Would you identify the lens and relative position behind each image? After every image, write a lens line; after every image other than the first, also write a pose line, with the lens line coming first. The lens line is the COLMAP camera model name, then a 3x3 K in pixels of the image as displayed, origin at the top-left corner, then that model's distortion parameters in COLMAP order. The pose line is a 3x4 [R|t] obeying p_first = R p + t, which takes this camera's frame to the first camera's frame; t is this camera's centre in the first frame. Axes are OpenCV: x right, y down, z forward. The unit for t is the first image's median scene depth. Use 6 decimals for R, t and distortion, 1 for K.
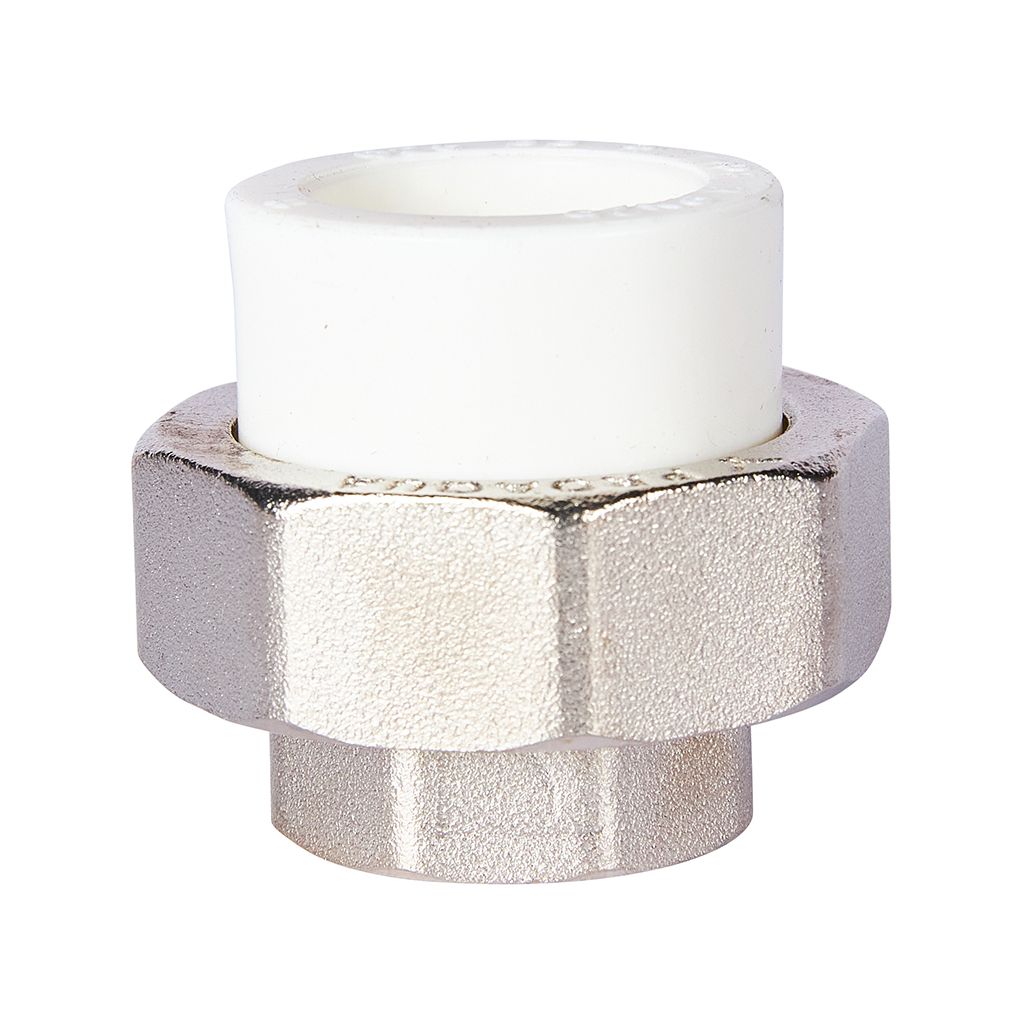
lens RADIAL K [[2428.6, 0, 512.0], [0, 2428.6, 512.0], [0, 0, 1]] dist [0.047949, -0.110251]
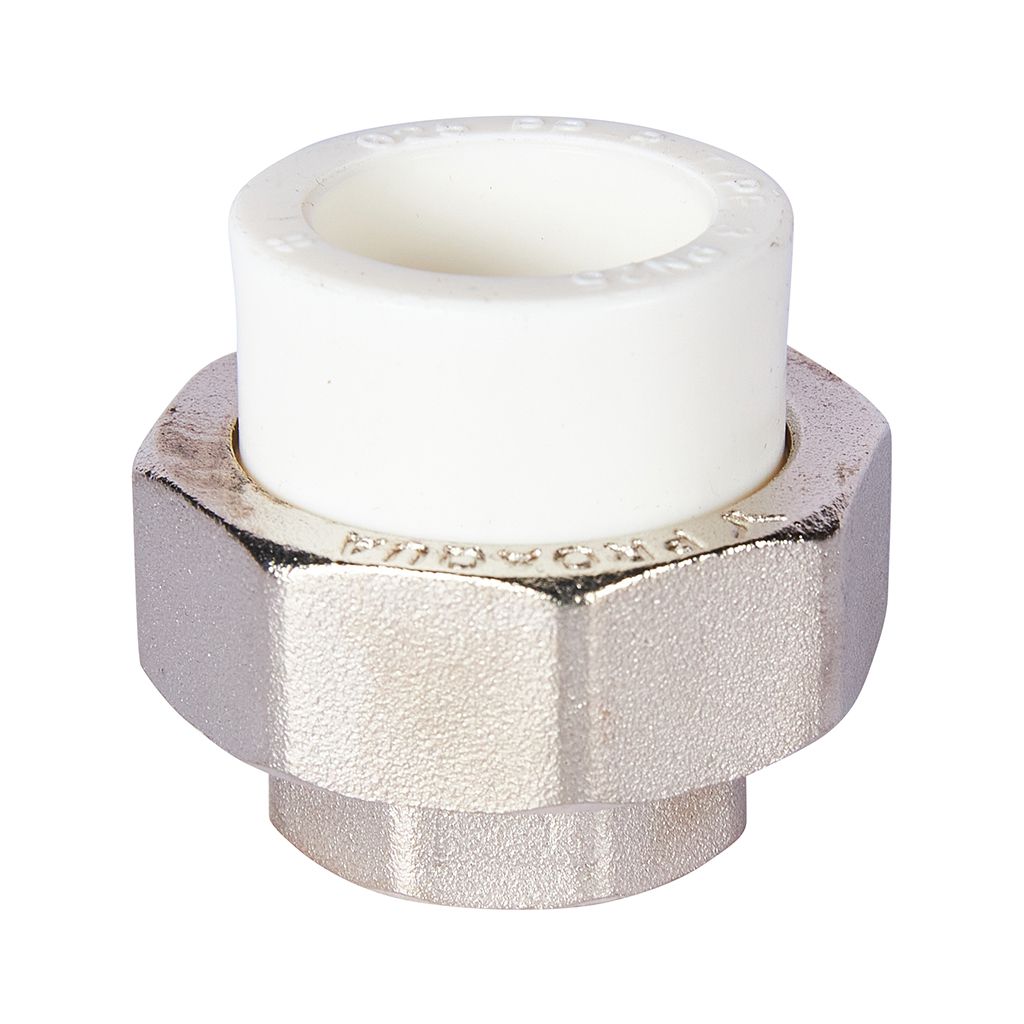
lens RADIAL K [[2428.6, 0, 512.0], [0, 2428.6, 512.0], [0, 0, 1]] dist [0.047949, -0.110251]
pose [[0.999872, 0.015484, 0.004126, -0.005325], [-0.015810, 0.995197, 0.096608, -0.123295], [-0.002610, -0.096661, 0.995314, 0.007141]]
